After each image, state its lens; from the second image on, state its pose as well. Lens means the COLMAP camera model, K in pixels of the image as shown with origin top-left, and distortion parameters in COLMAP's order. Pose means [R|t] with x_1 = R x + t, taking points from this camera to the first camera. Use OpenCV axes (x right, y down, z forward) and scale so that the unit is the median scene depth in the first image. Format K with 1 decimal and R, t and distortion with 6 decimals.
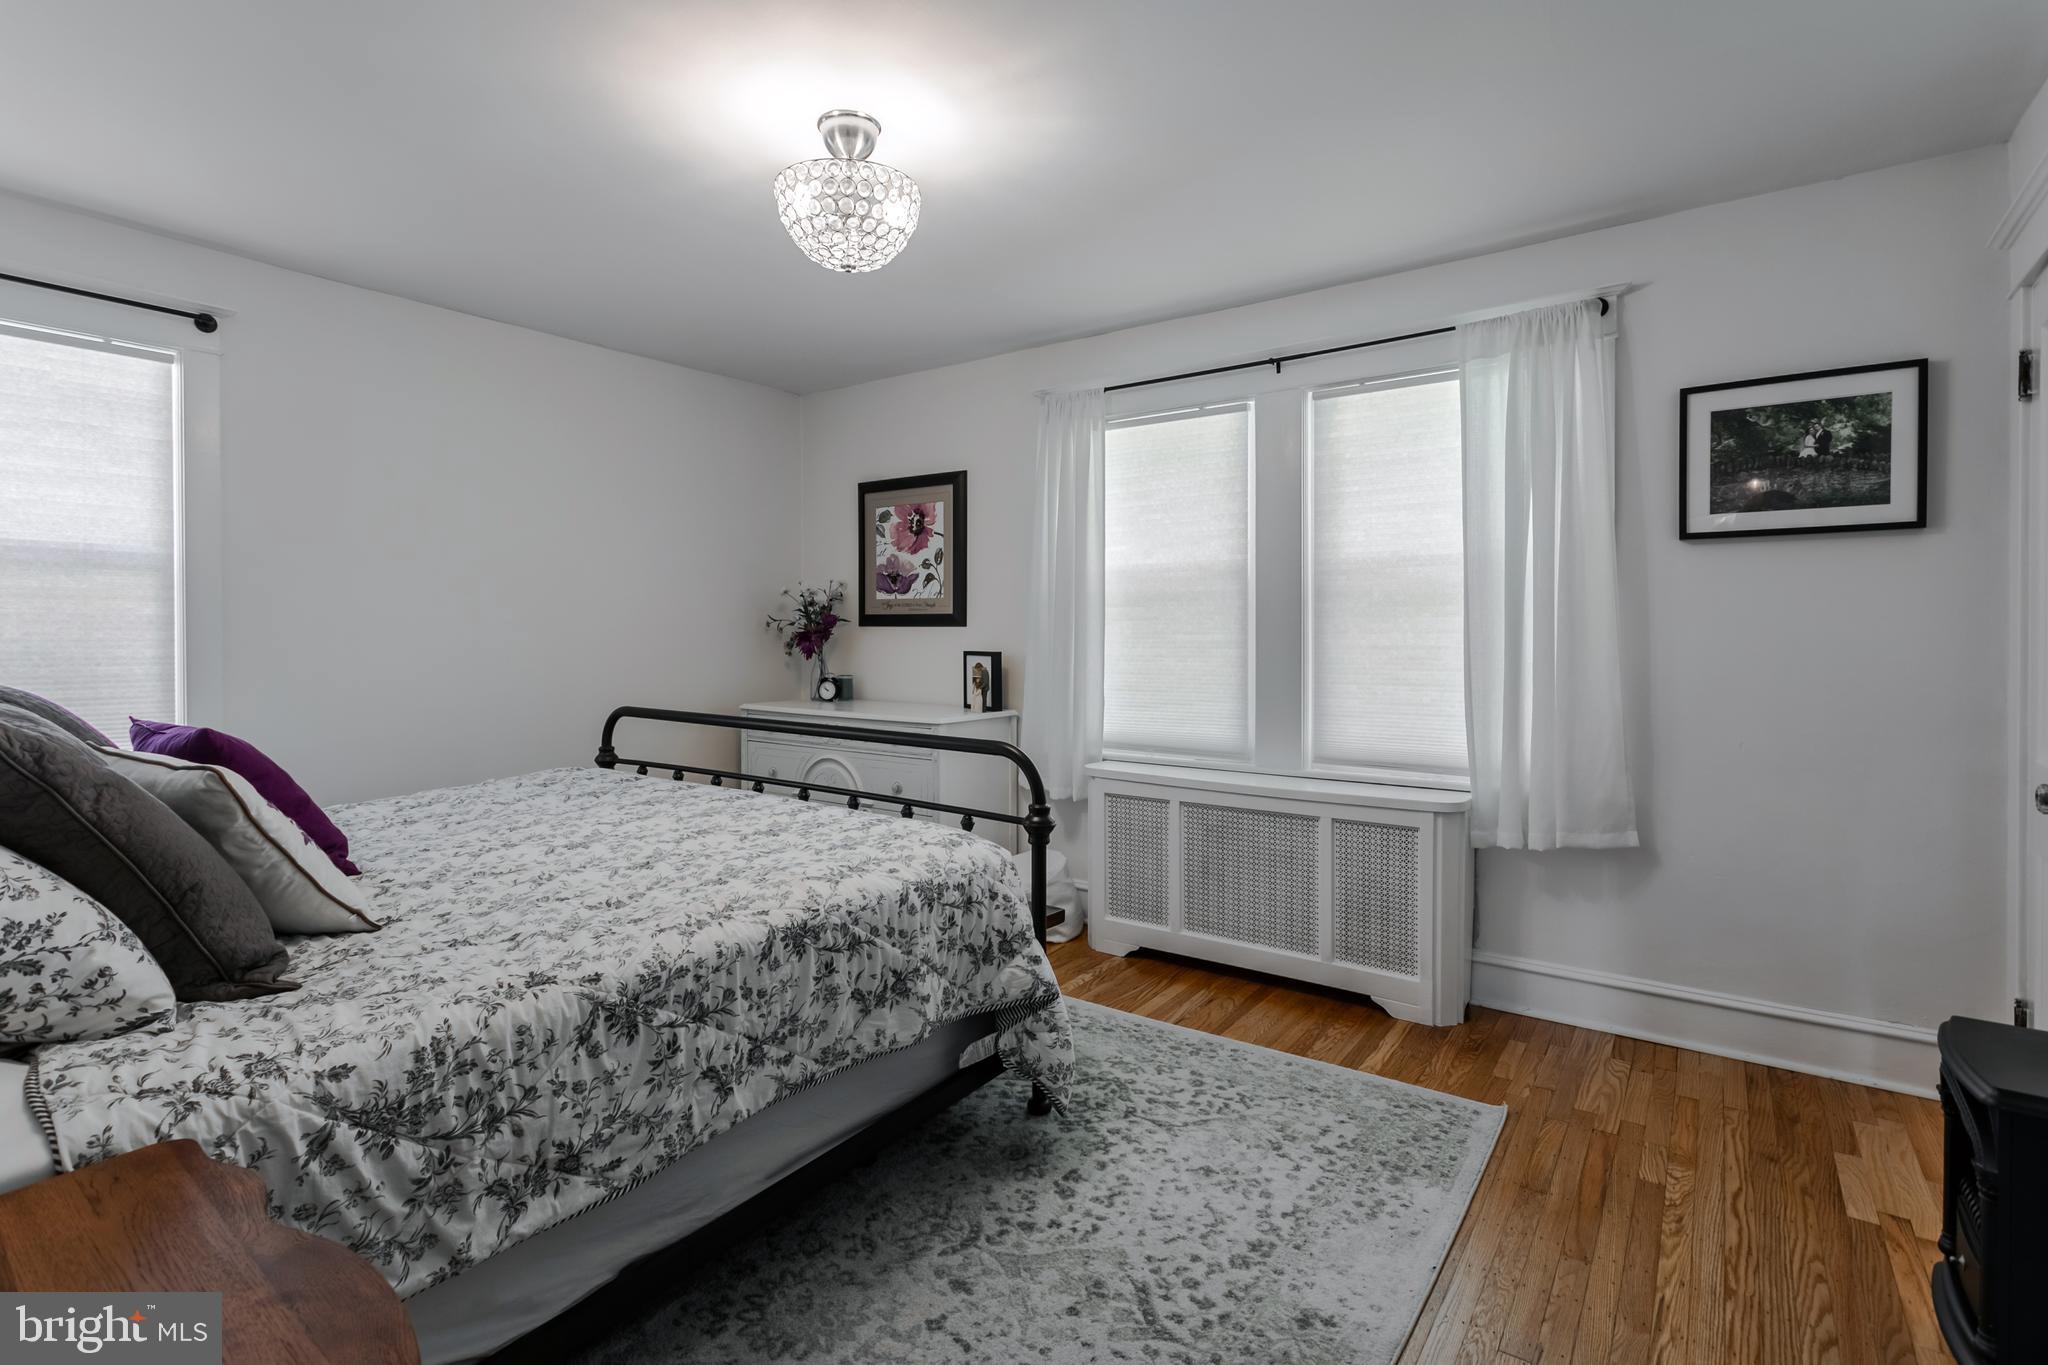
lens RADIAL K [[957.2, 0, 1043.8], [0, 957.2, 638.5], [0, 0, 1]] dist [0.000458, 0.000472]
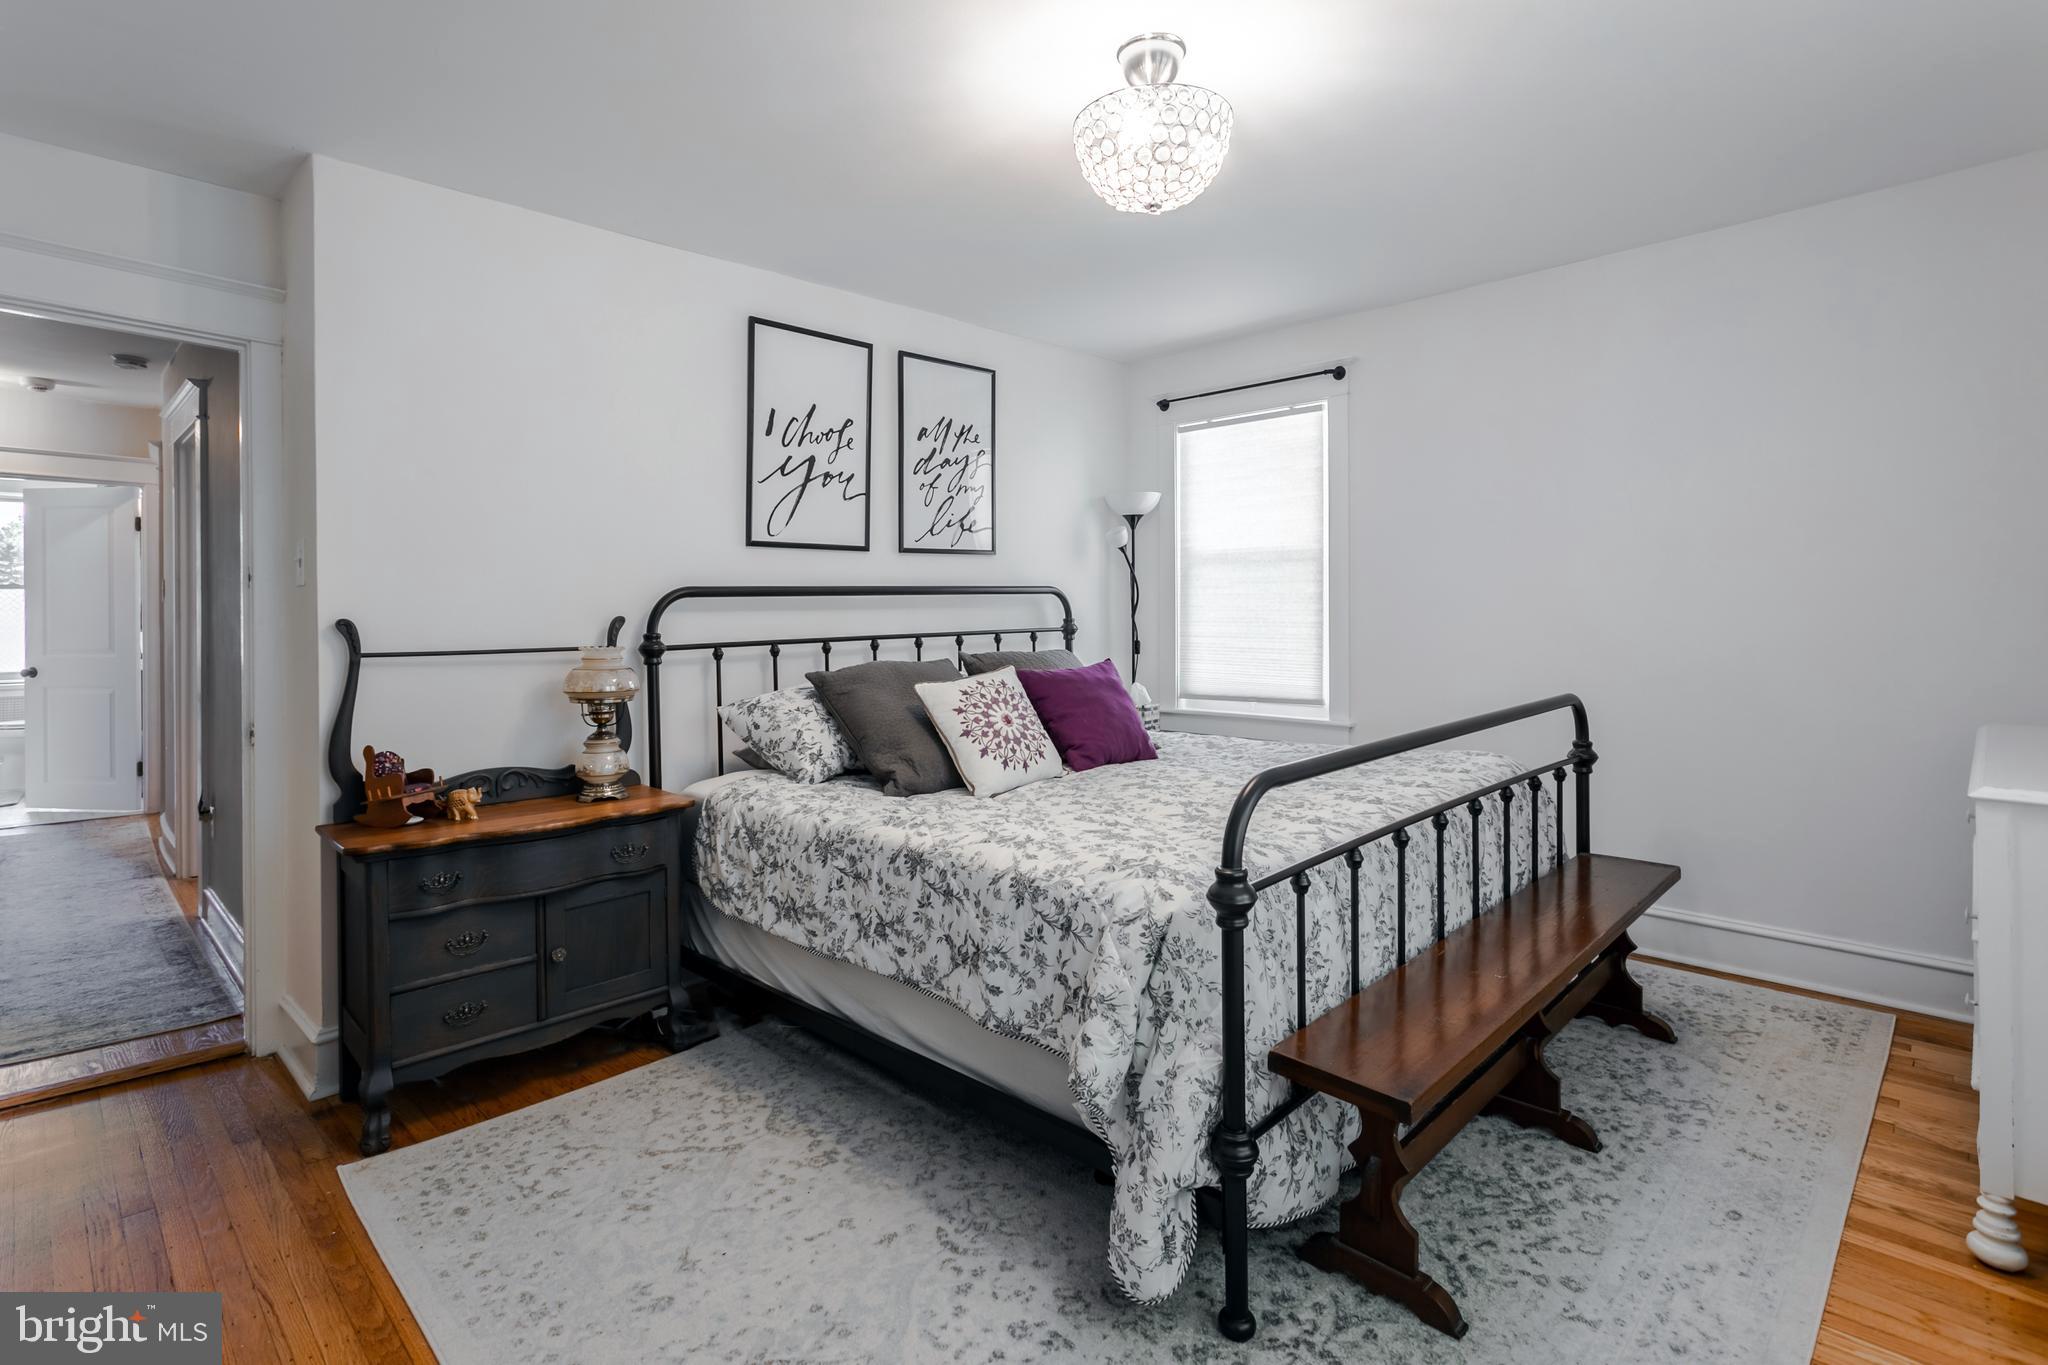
lens RADIAL K [[1013.5, 0, 1099.4], [0, 1013.5, 645.2], [0, 0, 1]] dist [-0.038333, 0.007647]
pose [[-0.149019, 0.032670, -0.988294, 0.916276], [0.004360, 0.999466, 0.032382, 0.006219], [0.988825, 0.000516, -0.149082, 1.381800]]
